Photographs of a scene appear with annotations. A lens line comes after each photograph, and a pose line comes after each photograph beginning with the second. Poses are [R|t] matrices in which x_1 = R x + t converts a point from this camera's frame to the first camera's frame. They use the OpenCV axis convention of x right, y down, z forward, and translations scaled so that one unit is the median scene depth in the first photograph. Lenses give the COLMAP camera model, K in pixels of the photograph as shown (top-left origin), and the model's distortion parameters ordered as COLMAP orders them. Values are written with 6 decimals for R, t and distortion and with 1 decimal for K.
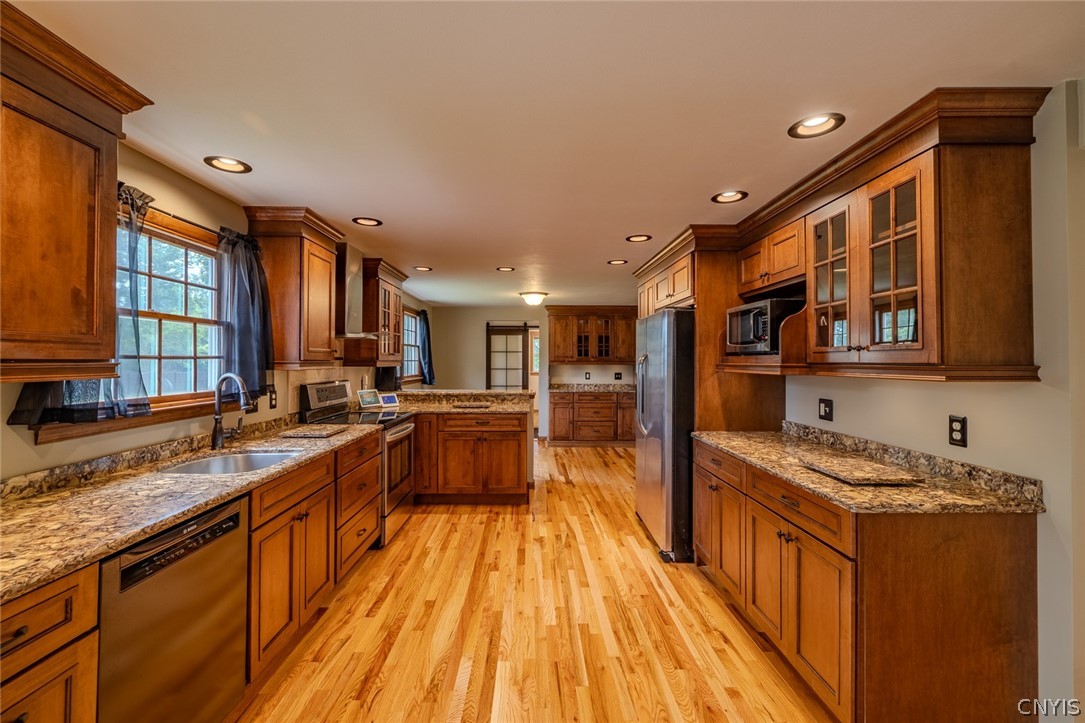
lens RADIAL K [[456.3, 0, 535.1], [0, 456.3, 355.5], [0, 0, 1]] dist [-0.000198, 0.000335]
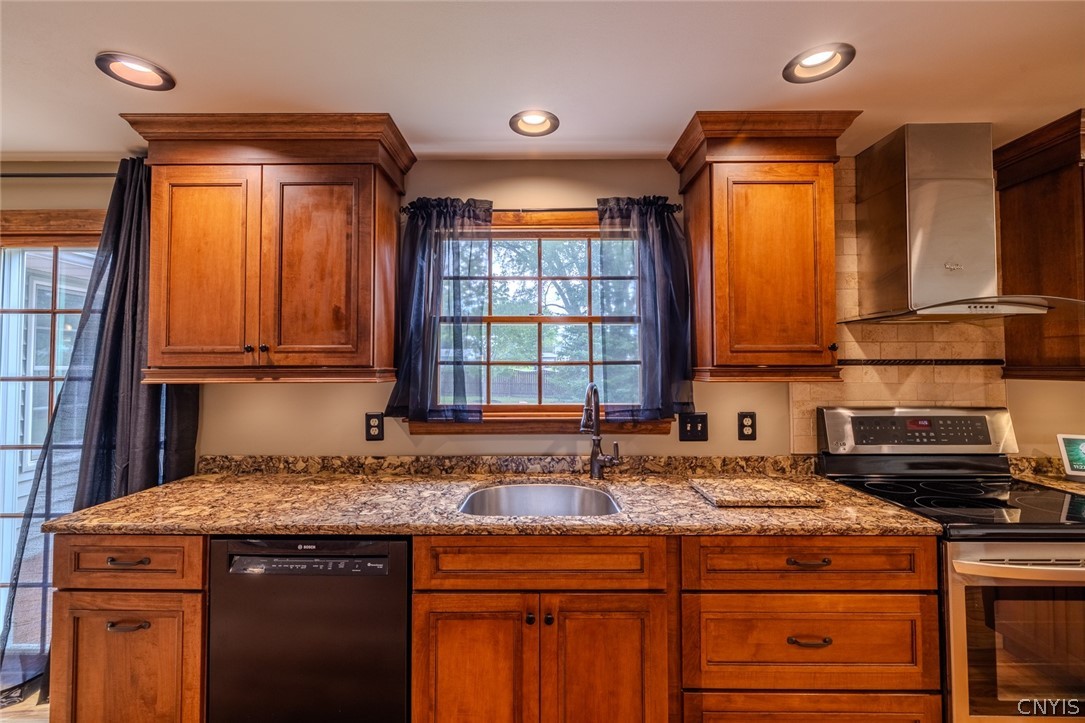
lens RADIAL K [[456.3, 0, 538.3], [0, 456.3, 356.6], [0, 0, 1]] dist [-0.000198, 0.000335]
pose [[-0.016968, -0.029736, -0.999414, 0.105099], [0.013050, 0.999466, -0.029959, 0.015788], [0.999771, -0.013551, -0.016571, 0.894266]]
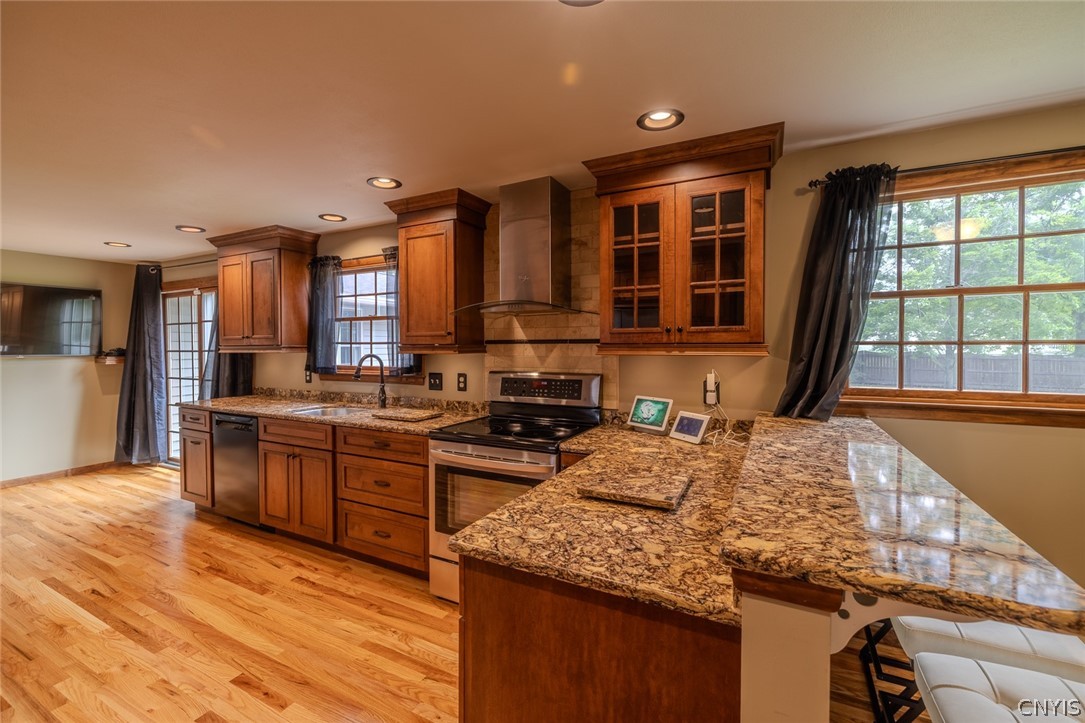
lens RADIAL K [[456.3, 0, 530.8], [0, 456.3, 355.0], [0, 0, 1]] dist [-0.000198, 0.000335]
pose [[-0.474974, 0.014205, -0.879885, 0.326904], [0.010525, 0.999890, 0.010461, 0.031710], [0.879937, -0.004292, -0.475071, 2.039311]]
